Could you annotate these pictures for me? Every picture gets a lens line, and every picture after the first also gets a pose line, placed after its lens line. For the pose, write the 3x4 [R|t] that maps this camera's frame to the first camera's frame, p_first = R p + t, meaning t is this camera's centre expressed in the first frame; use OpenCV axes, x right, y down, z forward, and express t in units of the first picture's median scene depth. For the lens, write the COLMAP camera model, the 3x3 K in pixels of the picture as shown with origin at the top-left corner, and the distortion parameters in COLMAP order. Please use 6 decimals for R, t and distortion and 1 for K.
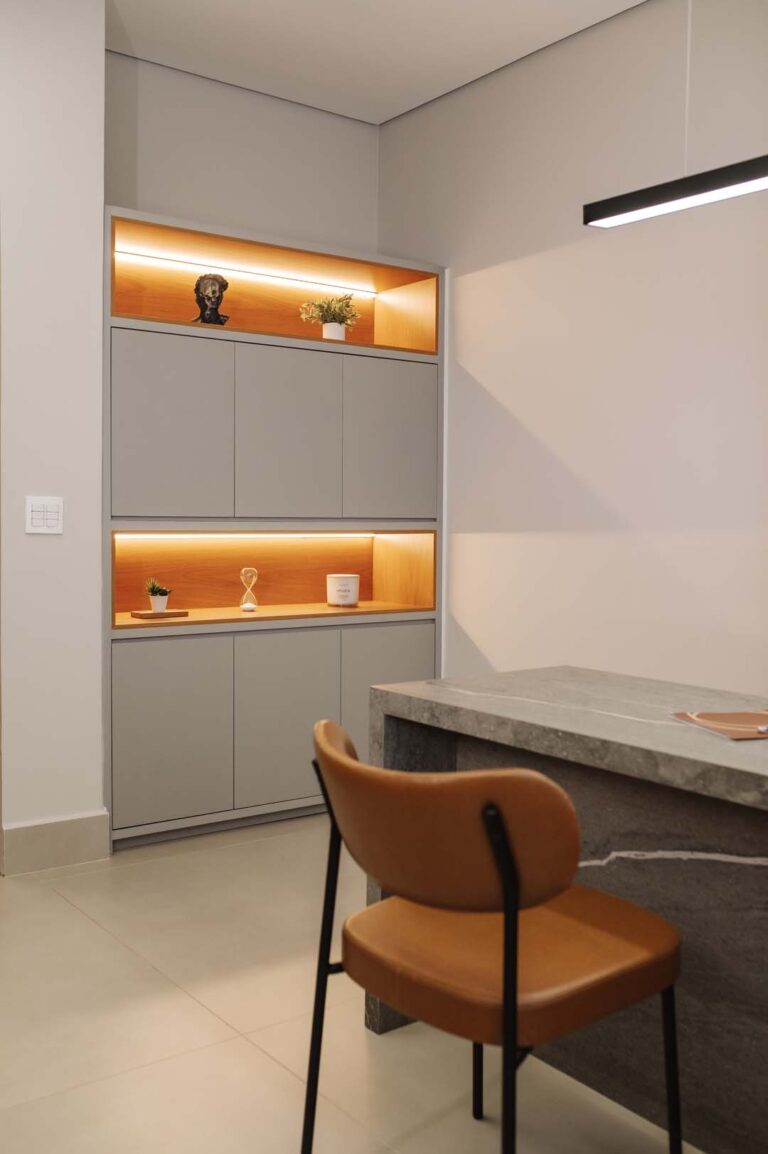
lens RADIAL K [[1135.9, 0, 384.0], [0, 1135.9, 577.0], [0, 0, 1]] dist [0.000032, 0.000687]
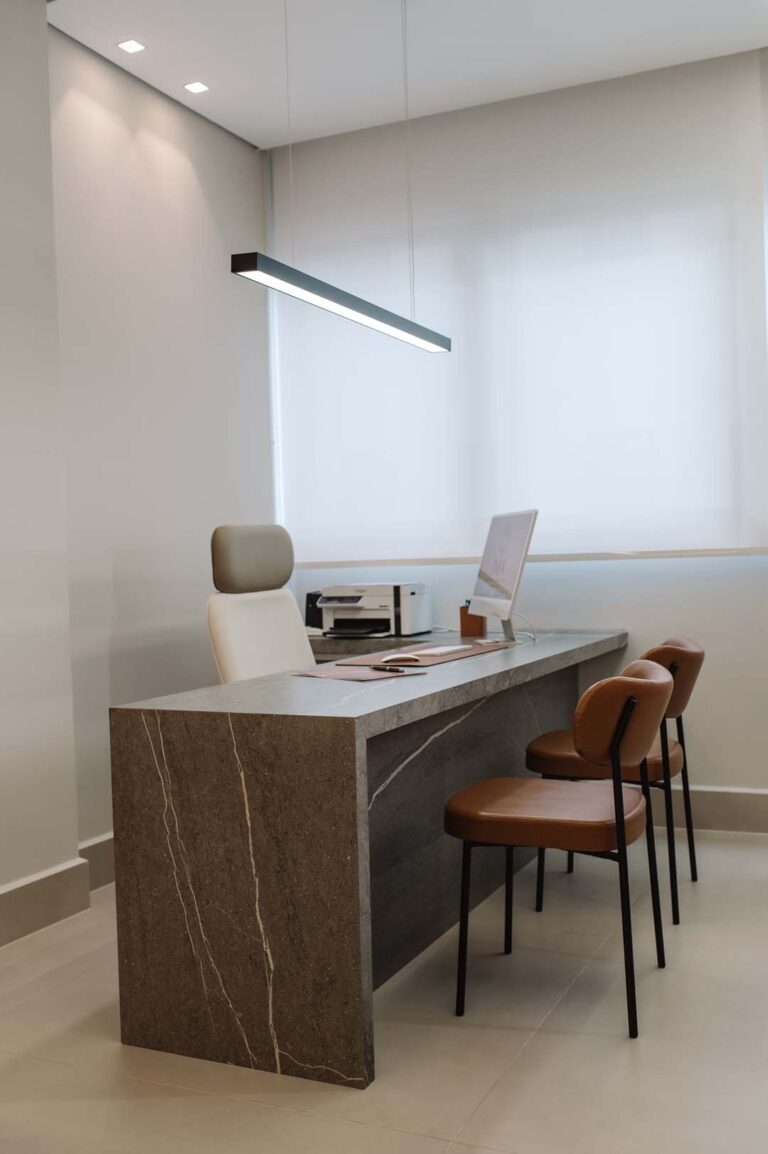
lens RADIAL K [[1135.9, 0, 384.0], [0, 1135.9, 577.0], [0, 0, 1]] dist [0.000032, 0.000687]
pose [[-0.471296, -0.013571, 0.881871, -1.003395], [0.076932, 0.995438, 0.056433, -0.083290], [-0.878614, 0.094441, -0.468101, 1.660938]]
